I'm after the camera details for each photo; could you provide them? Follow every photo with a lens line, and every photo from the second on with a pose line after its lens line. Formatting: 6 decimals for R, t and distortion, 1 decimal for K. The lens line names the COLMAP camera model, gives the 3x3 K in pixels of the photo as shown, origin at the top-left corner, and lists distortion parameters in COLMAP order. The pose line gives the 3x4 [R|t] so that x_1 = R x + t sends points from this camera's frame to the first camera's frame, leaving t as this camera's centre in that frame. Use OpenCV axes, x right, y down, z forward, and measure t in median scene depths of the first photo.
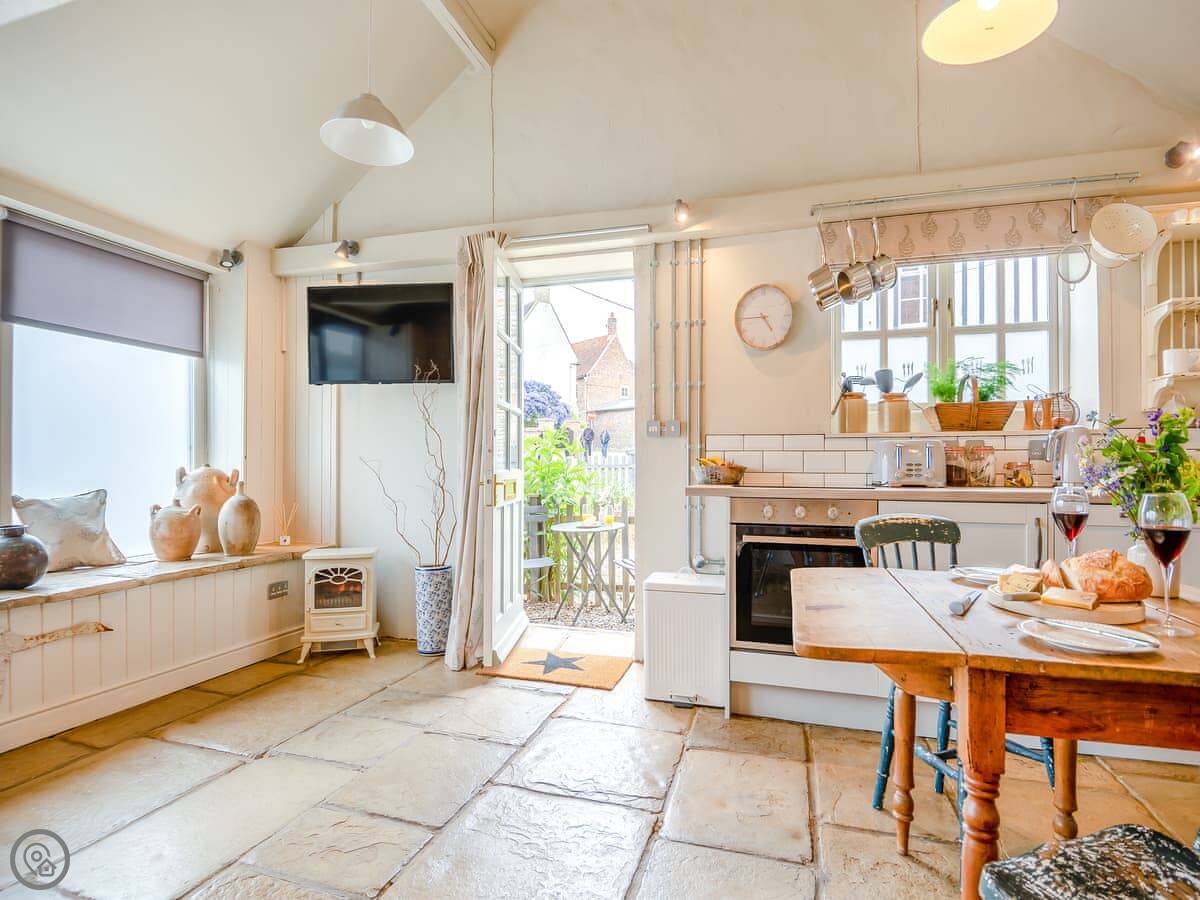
lens RADIAL K [[596.0, 0, 599.3], [0, 596.0, 466.0], [0, 0, 1]] dist [0.023224, -0.020857]
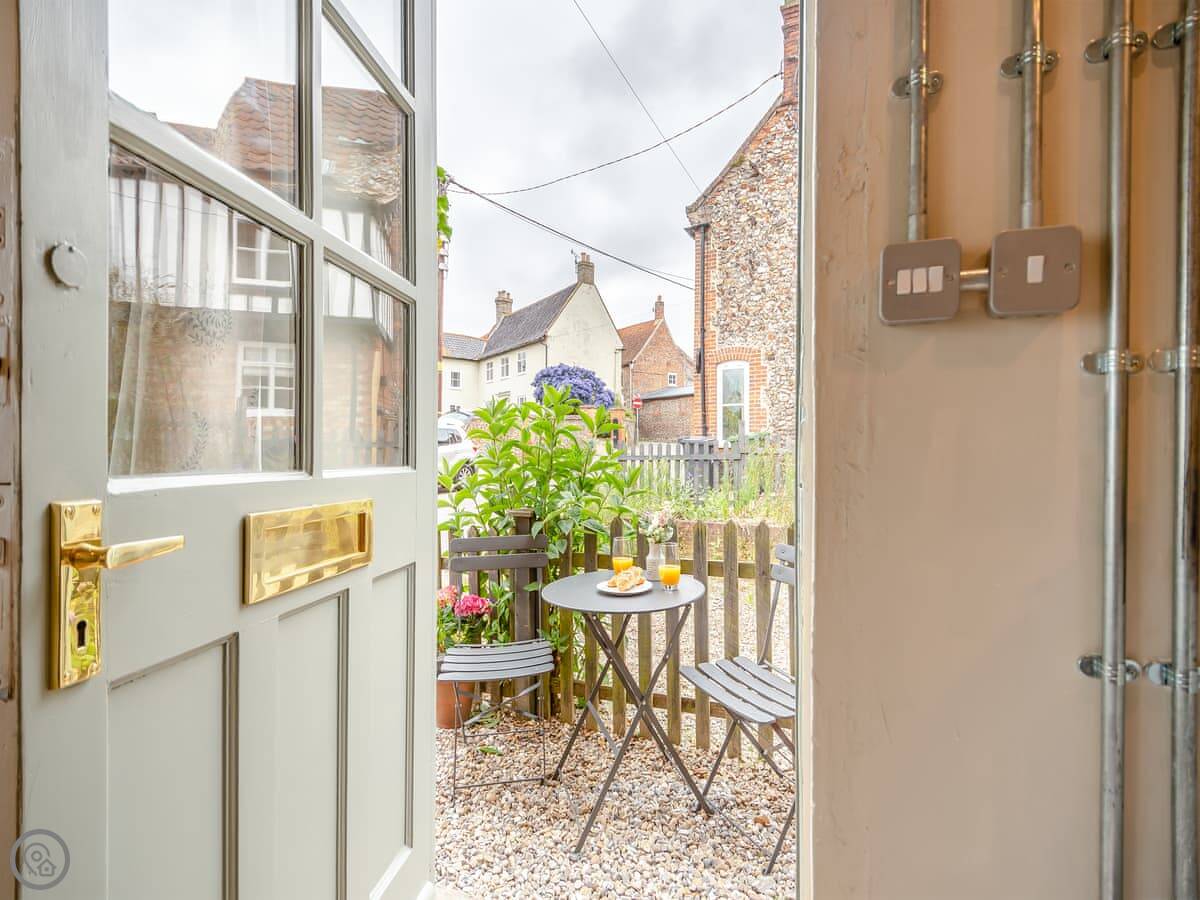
lens RADIAL K [[596.0, 0, 599.3], [0, 596.0, 466.0], [0, 0, 1]] dist [0.023224, -0.020857]
pose [[0.996998, 0.000695, -0.077430, -0.001704], [0.000556, 0.999870, 0.016137, -0.000897], [0.077431, -0.016132, 0.996867, 0.477374]]
